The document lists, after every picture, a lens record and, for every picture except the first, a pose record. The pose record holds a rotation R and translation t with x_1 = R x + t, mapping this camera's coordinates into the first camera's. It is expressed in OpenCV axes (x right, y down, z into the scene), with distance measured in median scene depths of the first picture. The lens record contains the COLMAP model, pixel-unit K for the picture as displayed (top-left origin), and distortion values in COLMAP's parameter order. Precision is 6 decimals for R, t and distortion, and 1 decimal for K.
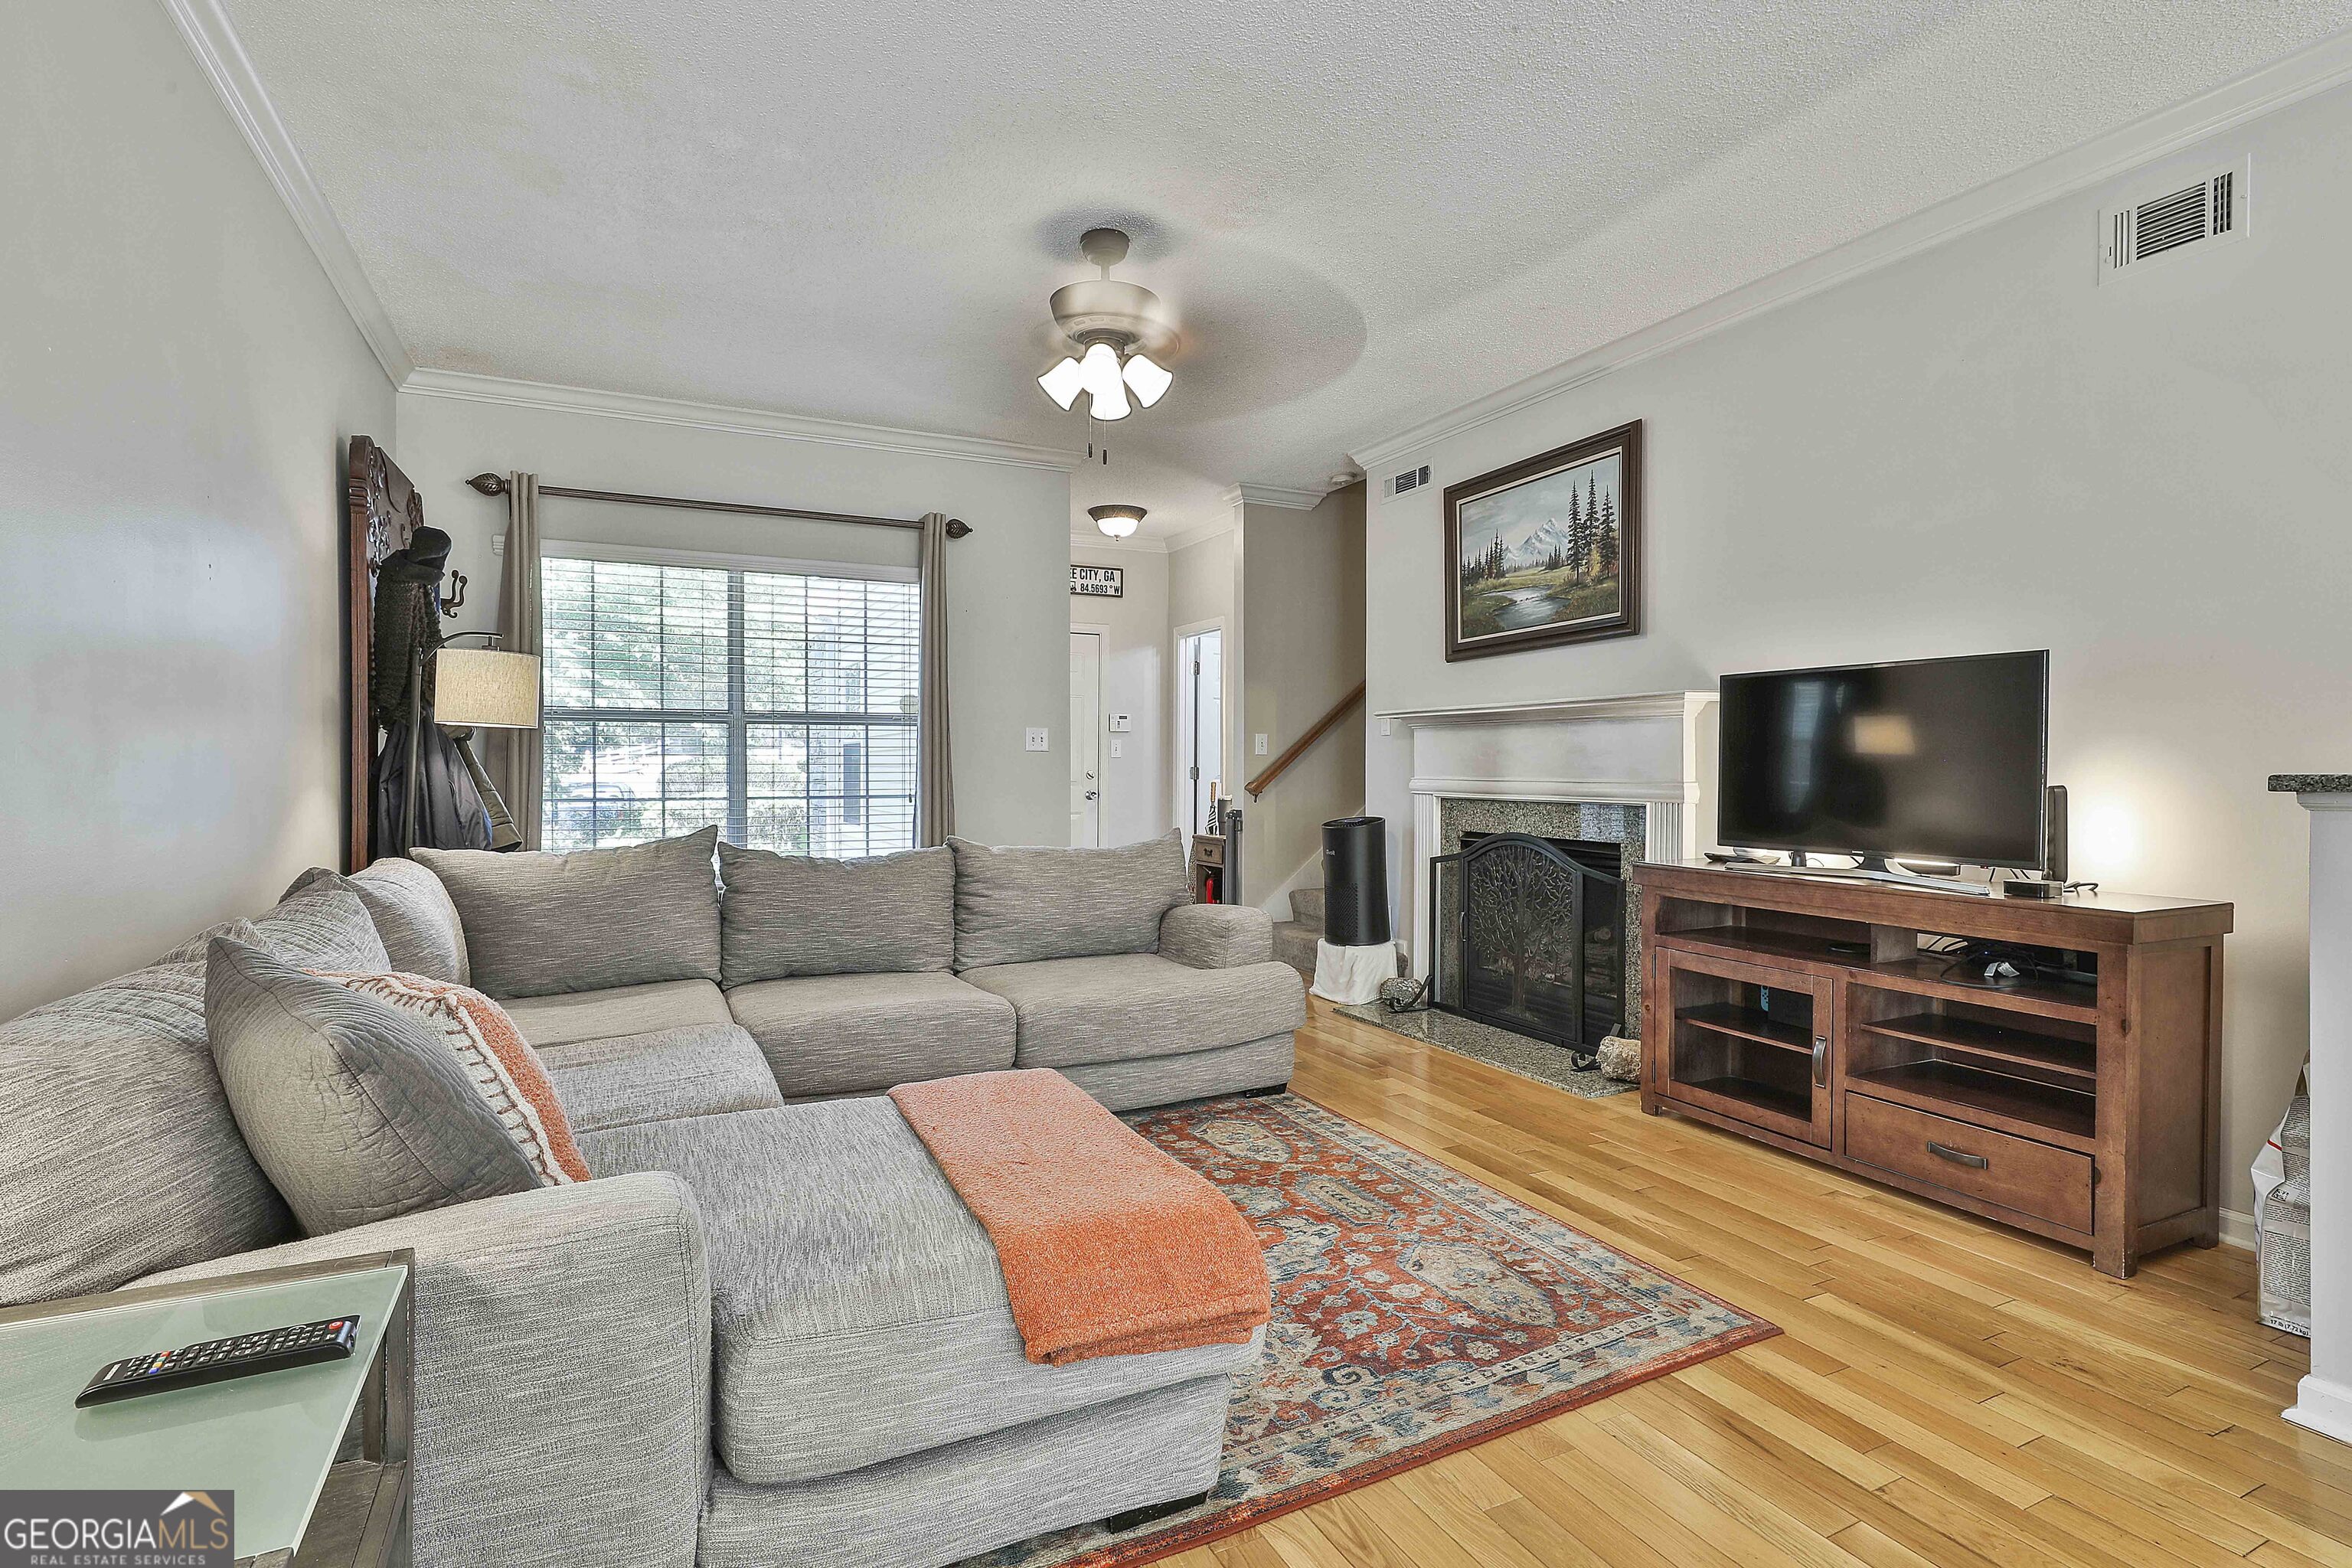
lens RADIAL K [[1152.6, 0, 1189.0], [0, 1152.6, 755.3], [0, 0, 1]] dist [-0.004626, 0.000088]
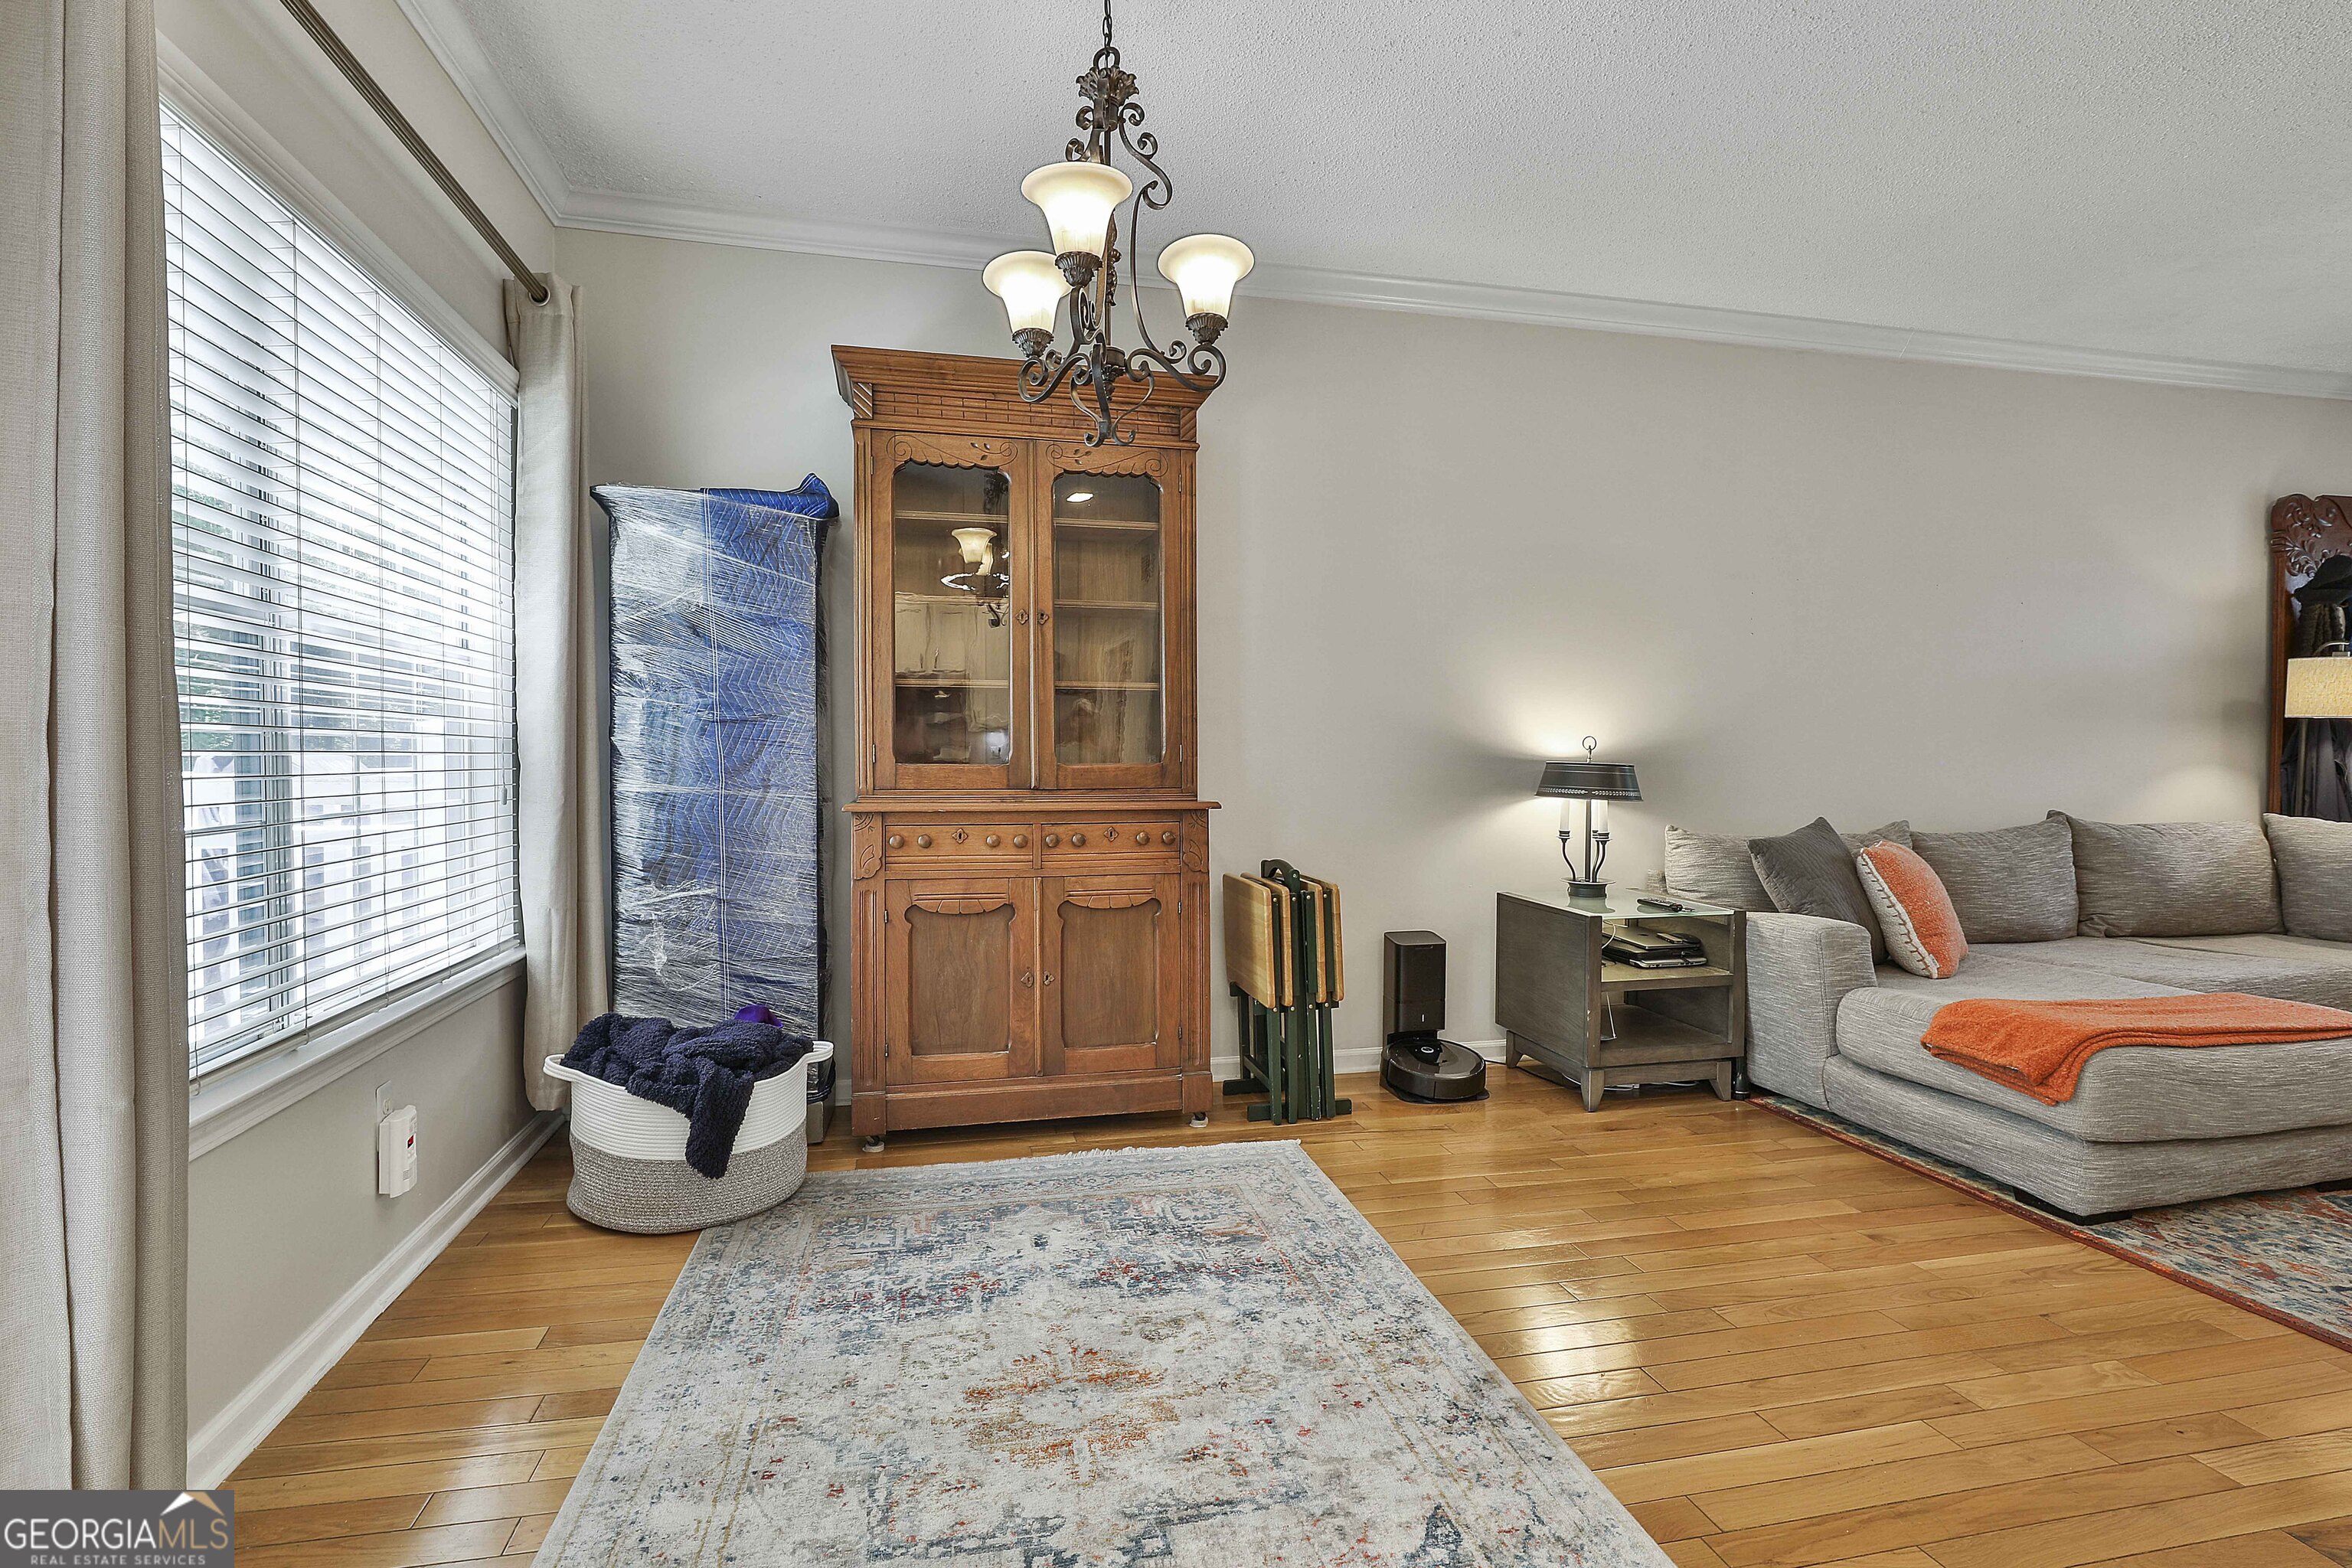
lens RADIAL K [[1152.6, 0, 1189.0], [0, 1152.6, 755.3], [0, 0, 1]] dist [-0.004626, 0.000088]
pose [[-0.229638, -0.002753, -0.973272, 1.580584], [0.006615, 0.999968, -0.004390, 0.018401], [0.973254, -0.007447, -0.229613, 0.175605]]
